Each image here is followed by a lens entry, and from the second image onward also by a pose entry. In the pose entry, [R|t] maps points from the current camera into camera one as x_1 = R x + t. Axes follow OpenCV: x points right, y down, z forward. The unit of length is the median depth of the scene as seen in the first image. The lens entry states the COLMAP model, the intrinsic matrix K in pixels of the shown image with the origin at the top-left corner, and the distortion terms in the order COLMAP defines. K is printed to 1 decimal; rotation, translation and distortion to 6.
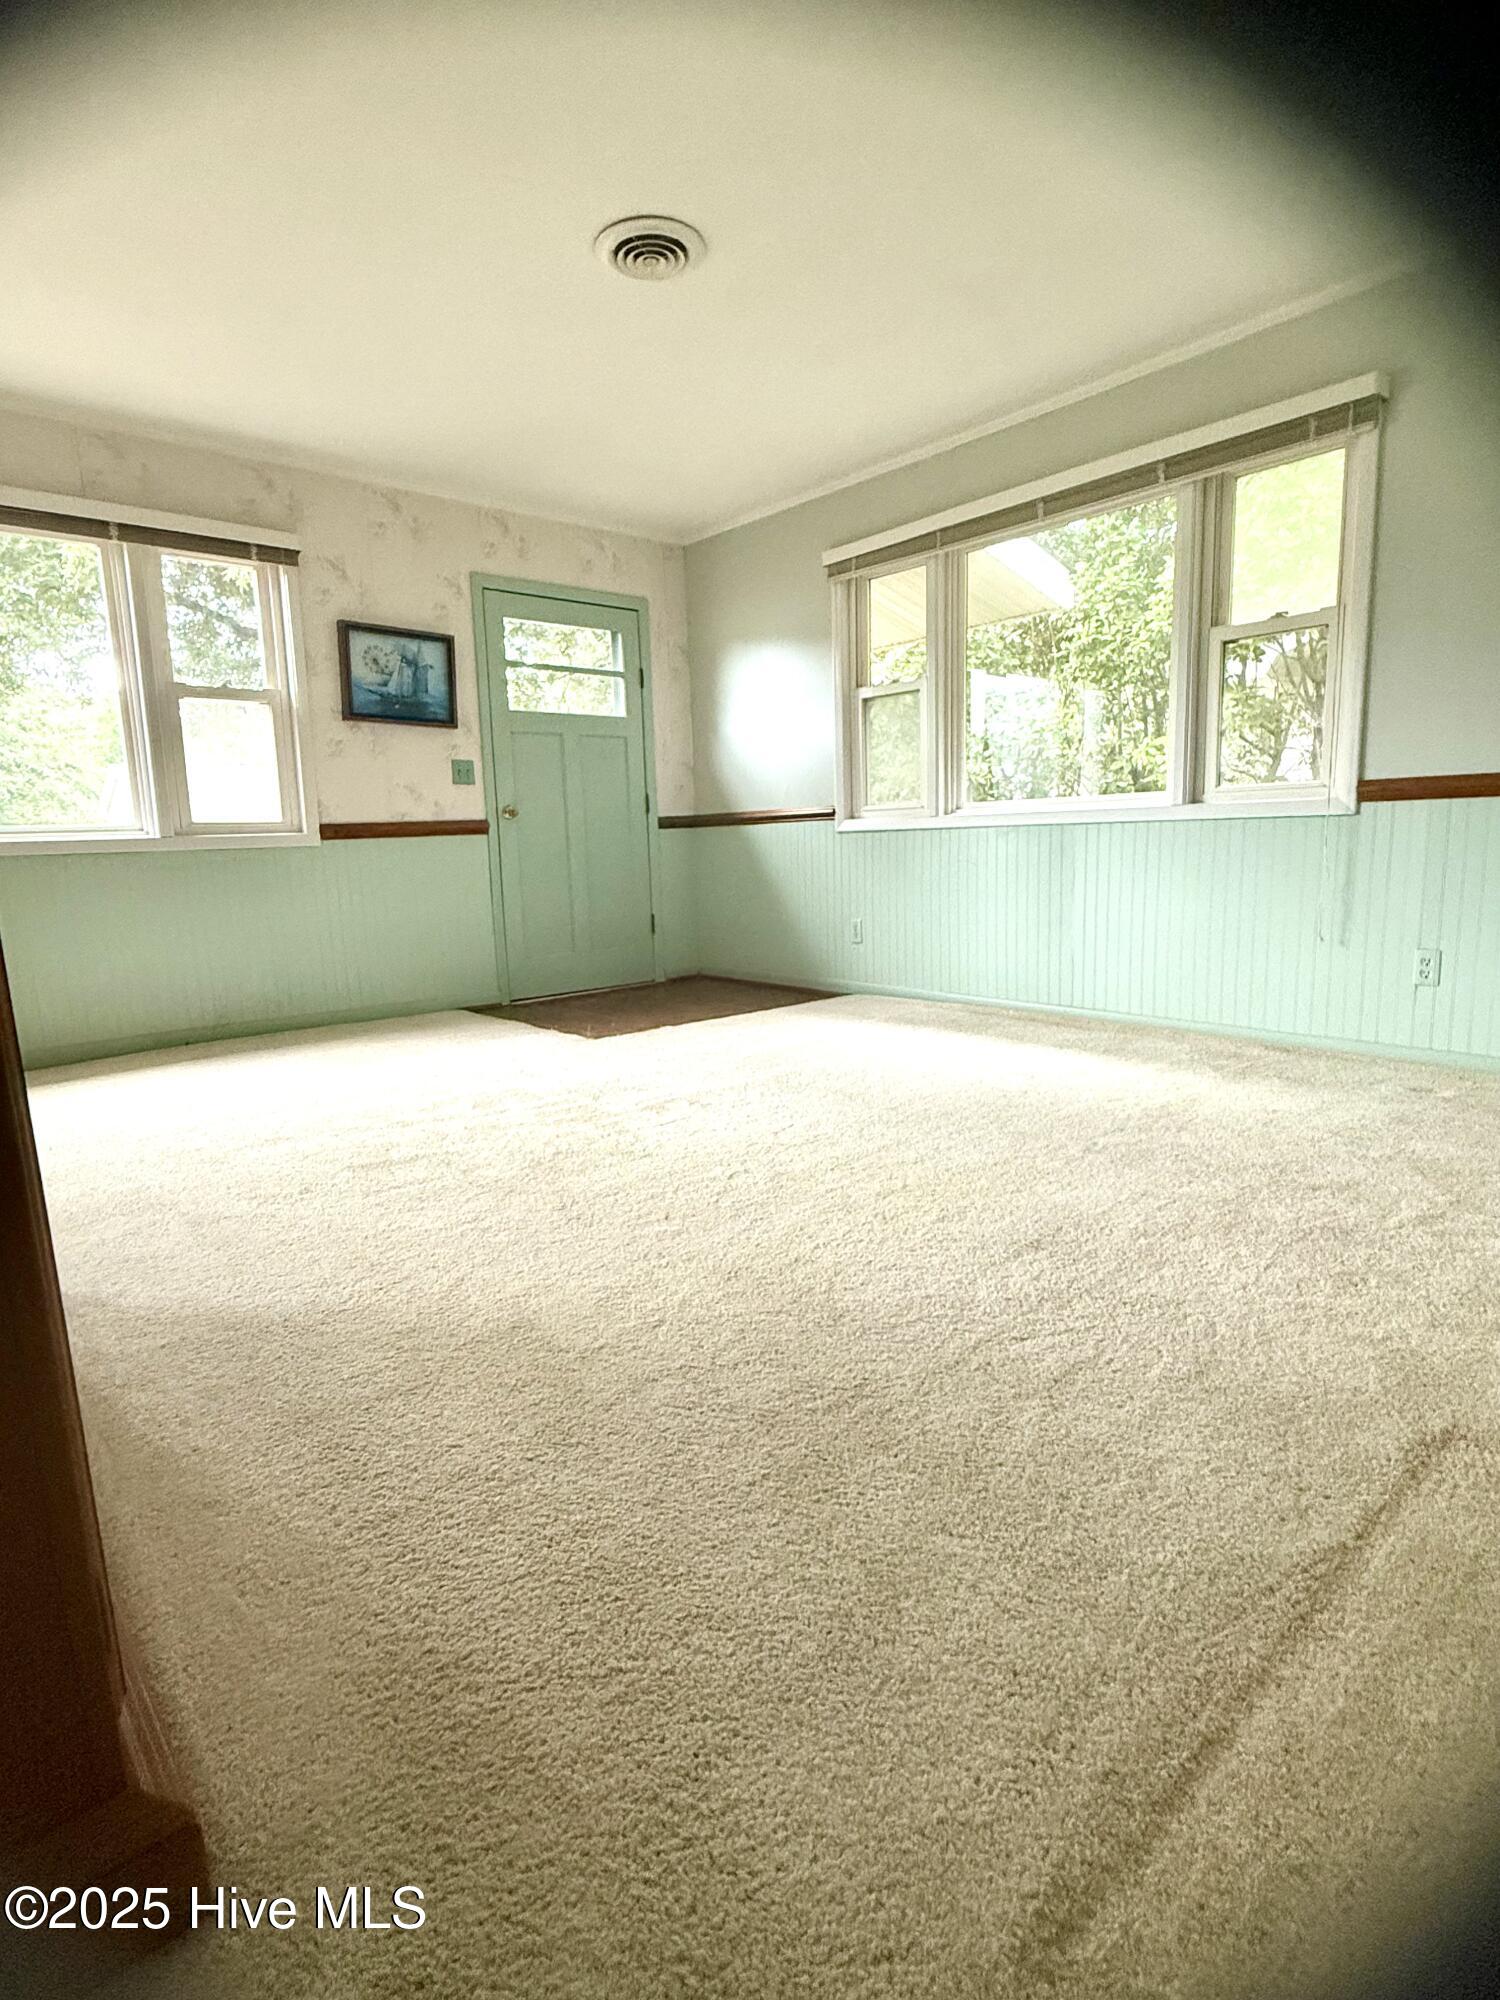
lens RADIAL K [[1030.9, 0, 755.7], [0, 1030.9, 999.2], [0, 0, 1]] dist [-0.001837, -0.000290]
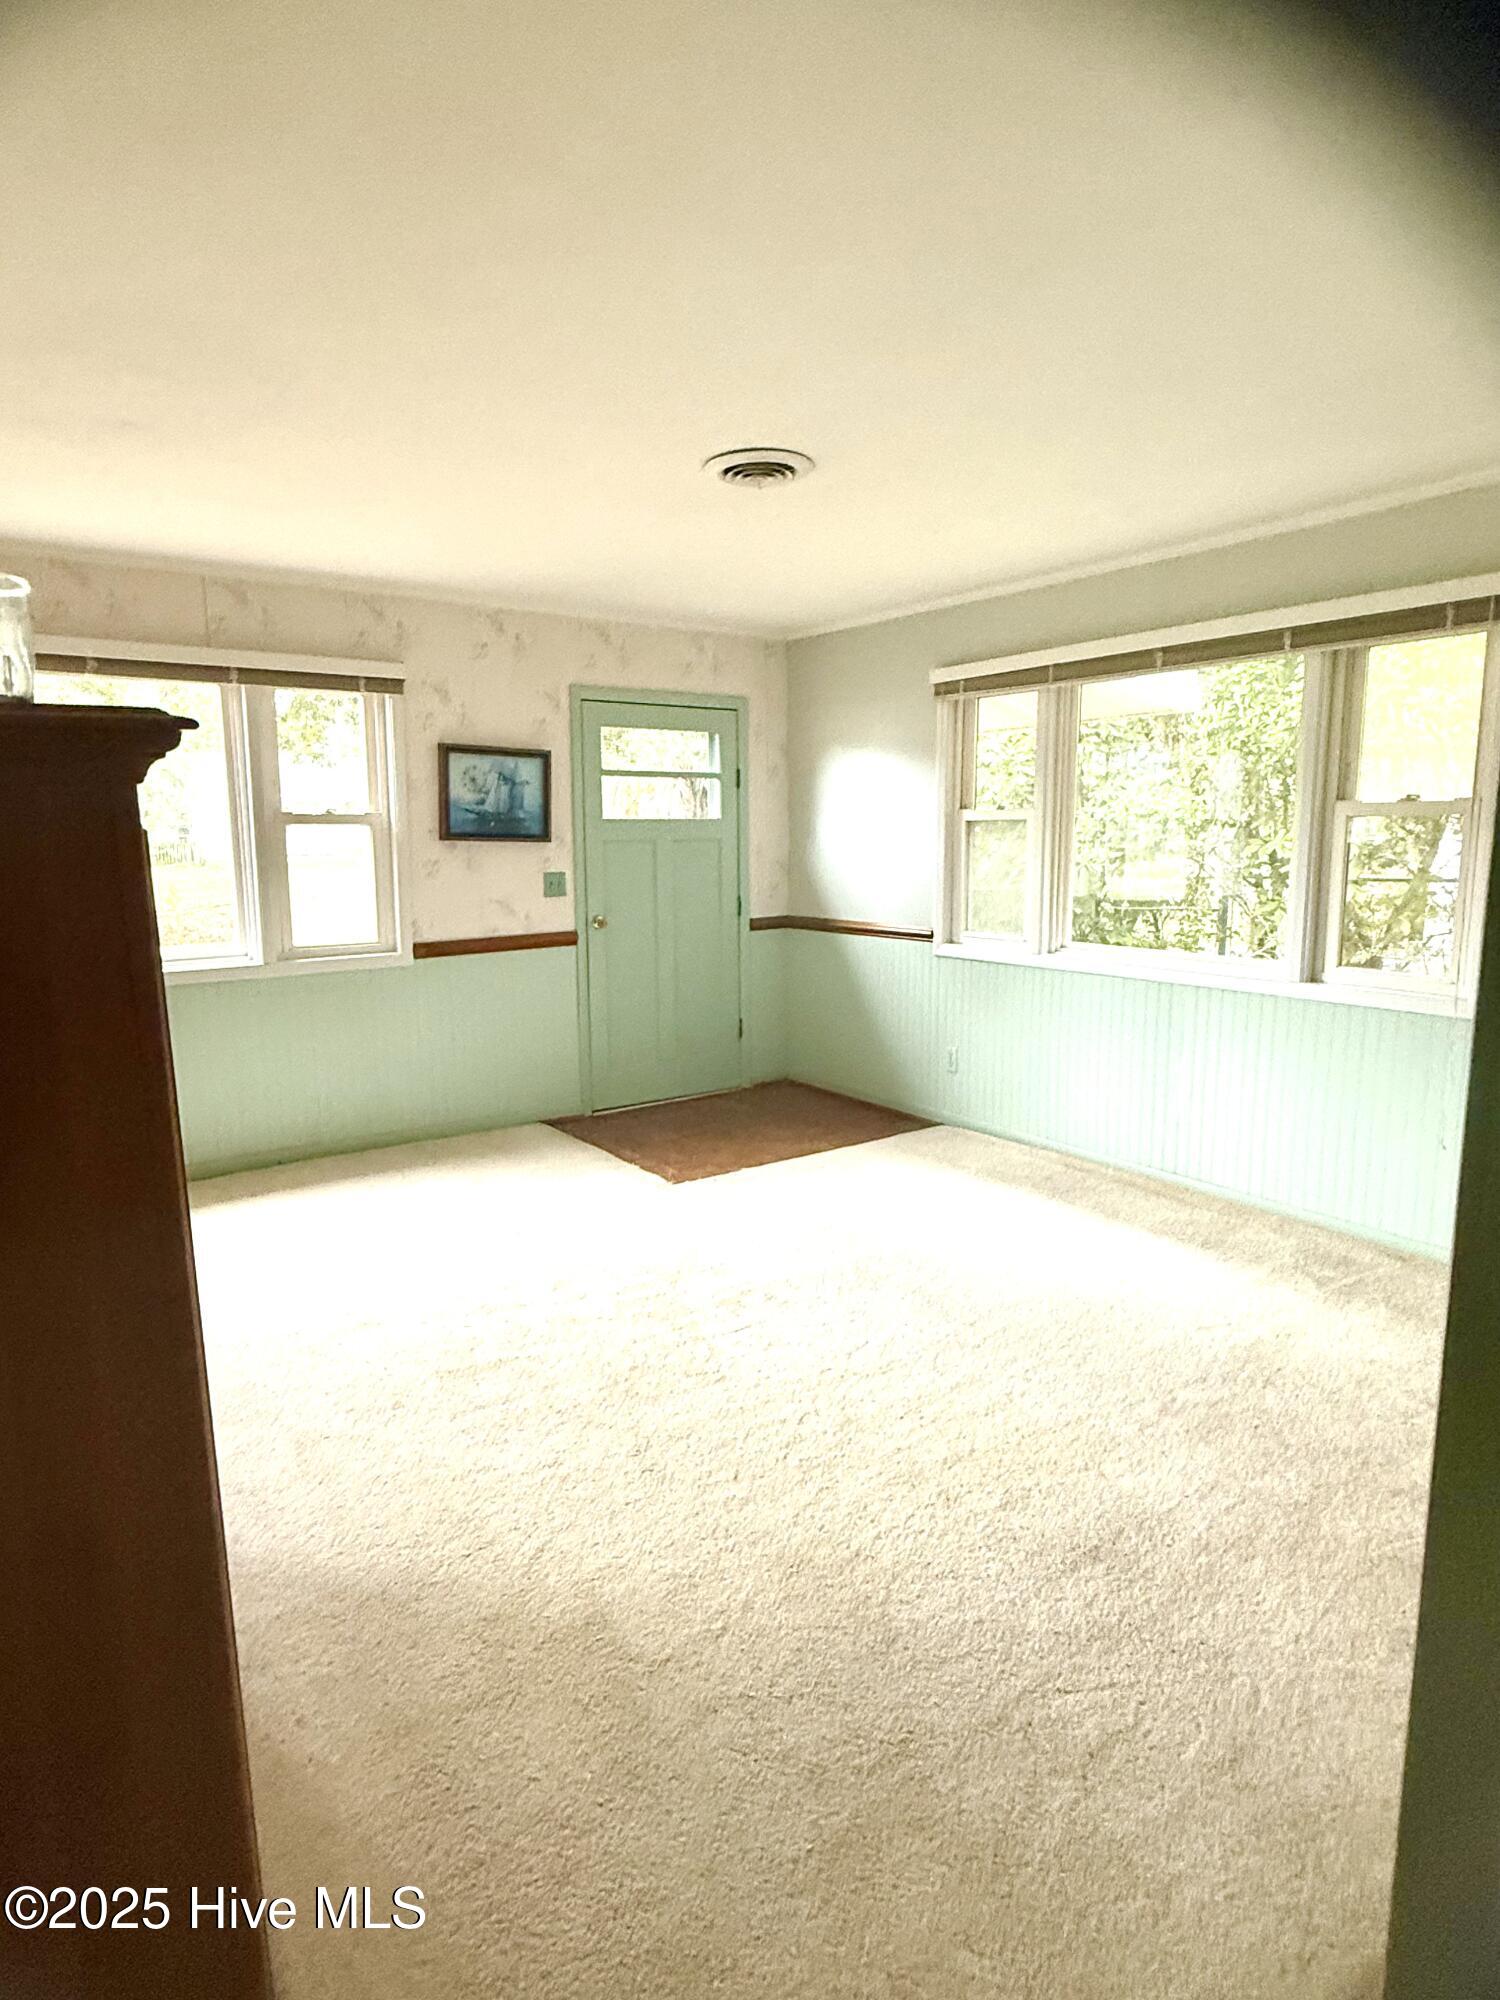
lens RADIAL K [[1123.7, 0, 750.7], [0, 1123.7, 993.6], [0, 0, 1]] dist [0.000479, 0.000070]
pose [[0.995086, 0.038144, -0.091371, 0.007270], [-0.038698, 0.999242, -0.004305, -0.147994], [0.091137, 0.007820, 0.995808, -0.069794]]
